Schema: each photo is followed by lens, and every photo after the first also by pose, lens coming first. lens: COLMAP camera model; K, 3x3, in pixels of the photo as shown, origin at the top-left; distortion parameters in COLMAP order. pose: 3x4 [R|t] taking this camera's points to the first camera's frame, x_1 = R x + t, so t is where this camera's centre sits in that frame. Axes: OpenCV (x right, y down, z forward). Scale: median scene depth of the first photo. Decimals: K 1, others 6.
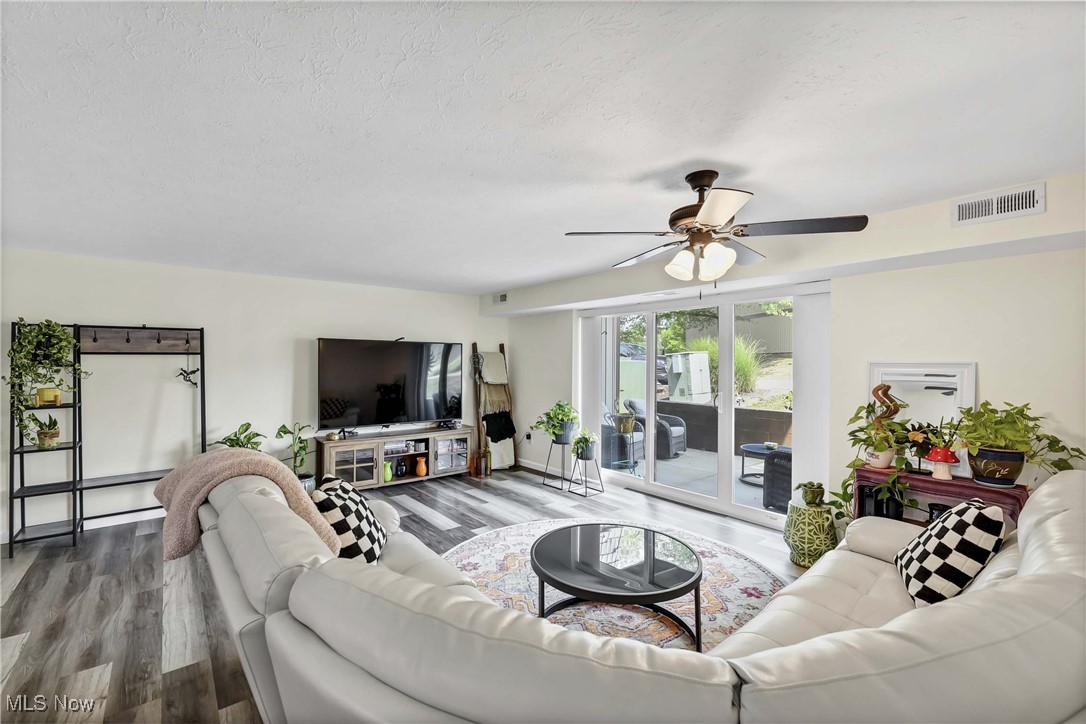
lens RADIAL K [[458.5, 0, 538.8], [0, 458.5, 364.5], [0, 0, 1]] dist [0.000831, 0.000040]
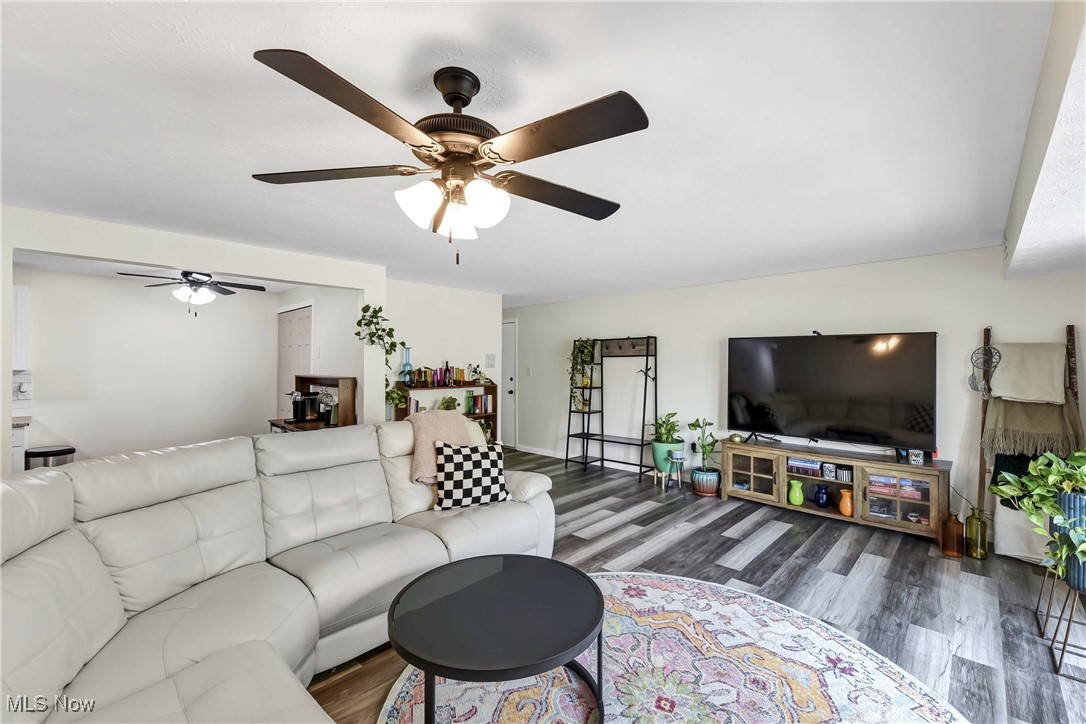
lens RADIAL K [[457.4, 0, 545.9], [0, 457.4, 357.8], [0, 0, 1]] dist [0.001945, -0.005123]
pose [[0.129183, -0.012202, -0.991546, 0.473102], [-0.004782, 0.999905, -0.012928, 0.001051], [0.991609, 0.006412, 0.129112, 0.478408]]
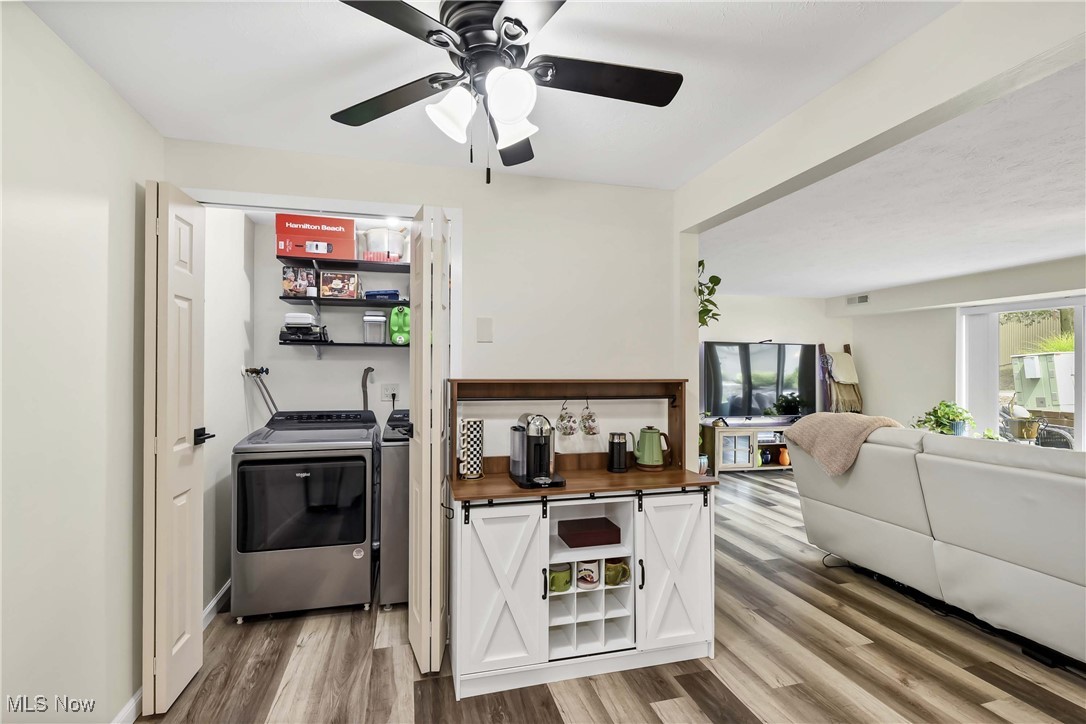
lens RADIAL K [[476.6, 0, 526.4], [0, 476.6, 364.6], [0, 0, 1]] dist [0.000300, 0.000042]
pose [[0.908247, -0.000598, -0.418434, -0.387242], [-0.004815, 0.999918, -0.011879, 0.021017], [0.418407, 0.012803, 0.908170, -0.344180]]
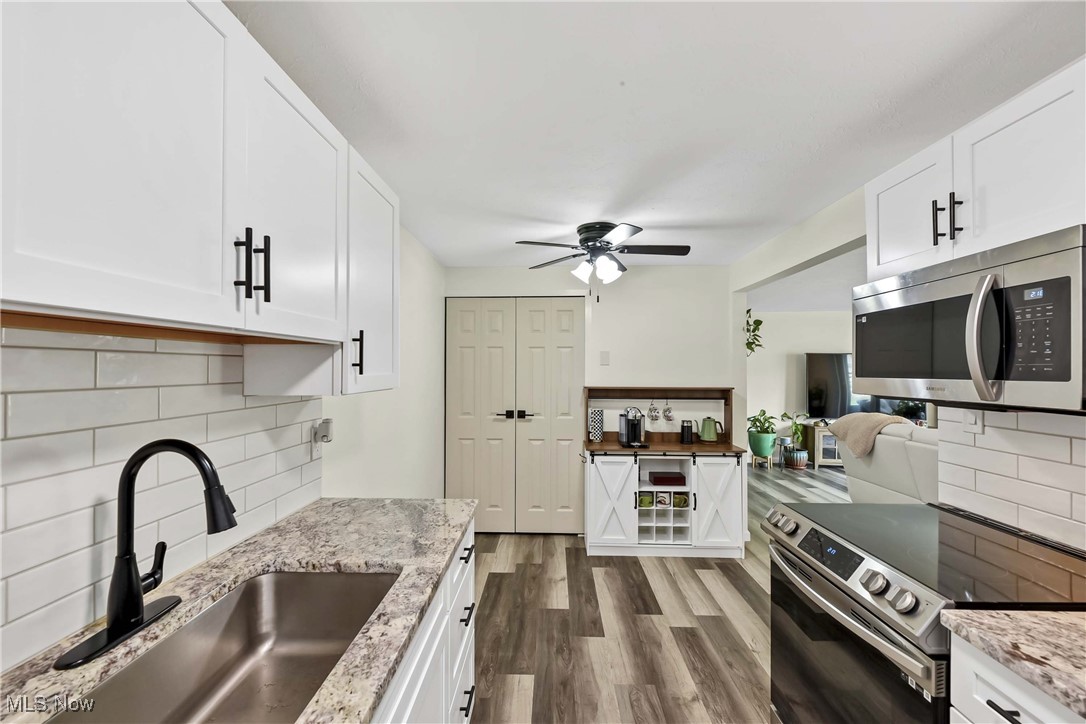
lens RADIAL K [[458.5, 0, 538.8], [0, 458.5, 364.5], [0, 0, 1]] dist [0.000831, 0.000040]
pose [[0.756609, -0.006676, -0.653834, -0.183822], [-0.005714, 0.999842, -0.016822, 0.005261], [0.653843, 0.016464, 0.756451, -0.614245]]
